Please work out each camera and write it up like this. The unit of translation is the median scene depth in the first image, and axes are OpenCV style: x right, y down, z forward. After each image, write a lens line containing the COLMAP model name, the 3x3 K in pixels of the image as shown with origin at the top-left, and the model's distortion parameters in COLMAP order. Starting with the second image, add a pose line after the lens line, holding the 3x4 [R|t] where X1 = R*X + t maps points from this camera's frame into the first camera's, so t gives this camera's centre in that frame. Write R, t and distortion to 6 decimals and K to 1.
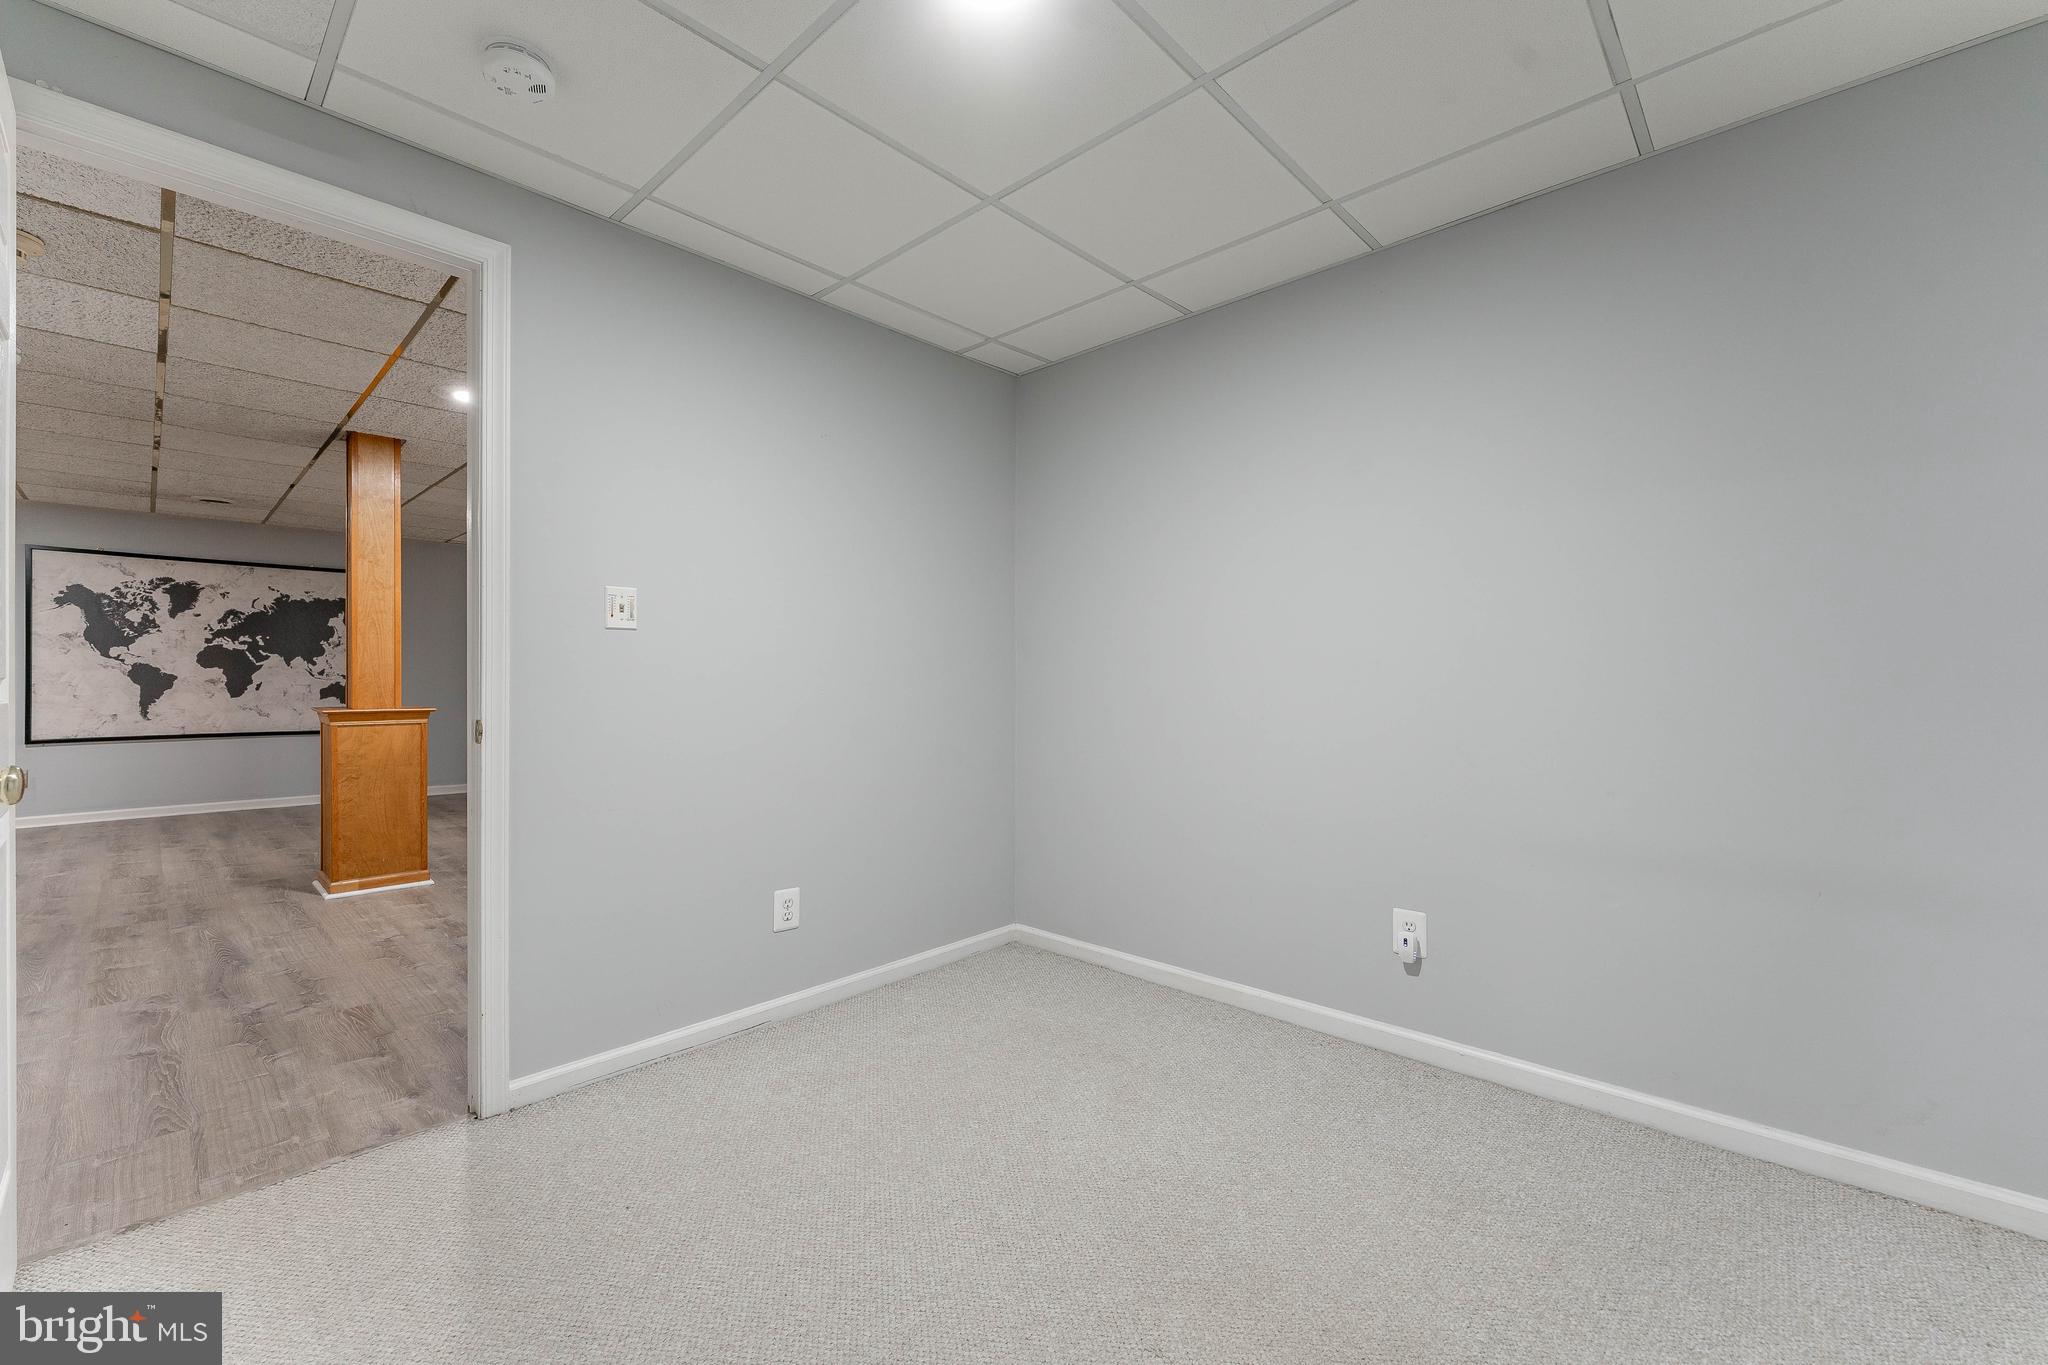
lens RADIAL K [[834.3, 0, 1019.9], [0, 834.3, 683.9], [0, 0, 1]] dist [-0.000899, -0.000084]
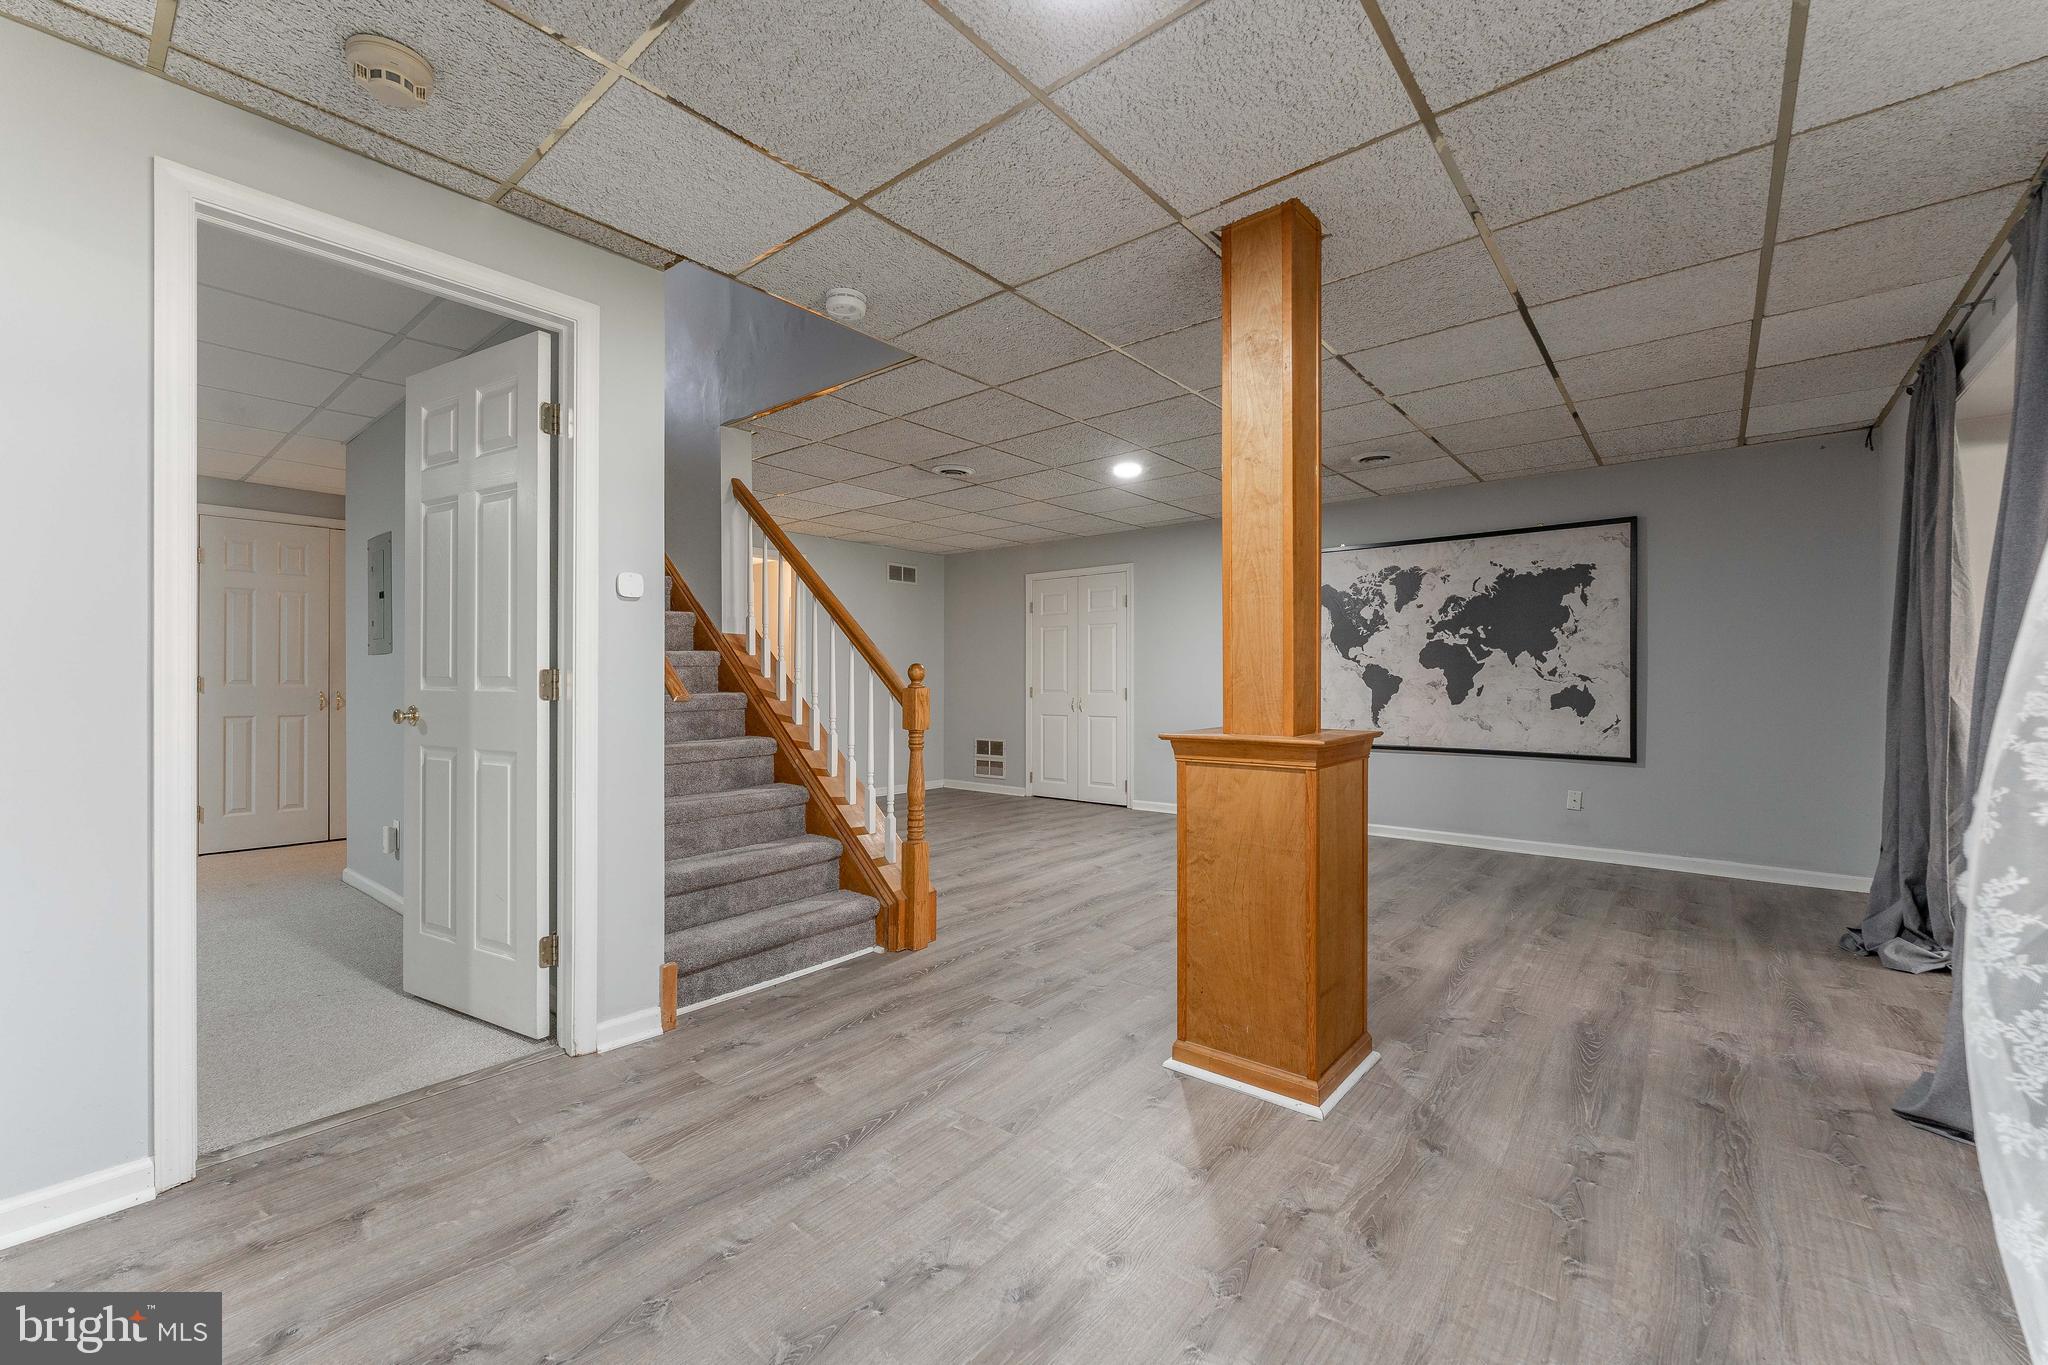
lens RADIAL K [[834.3, 0, 1019.9], [0, 834.3, 683.9], [0, 0, 1]] dist [-0.000899, -0.000084]
pose [[0.065698, -0.001208, -0.997839, -0.162540], [-0.003990, 0.999991, -0.001473, -0.000660], [0.997832, 0.004078, 0.065692, 0.521061]]
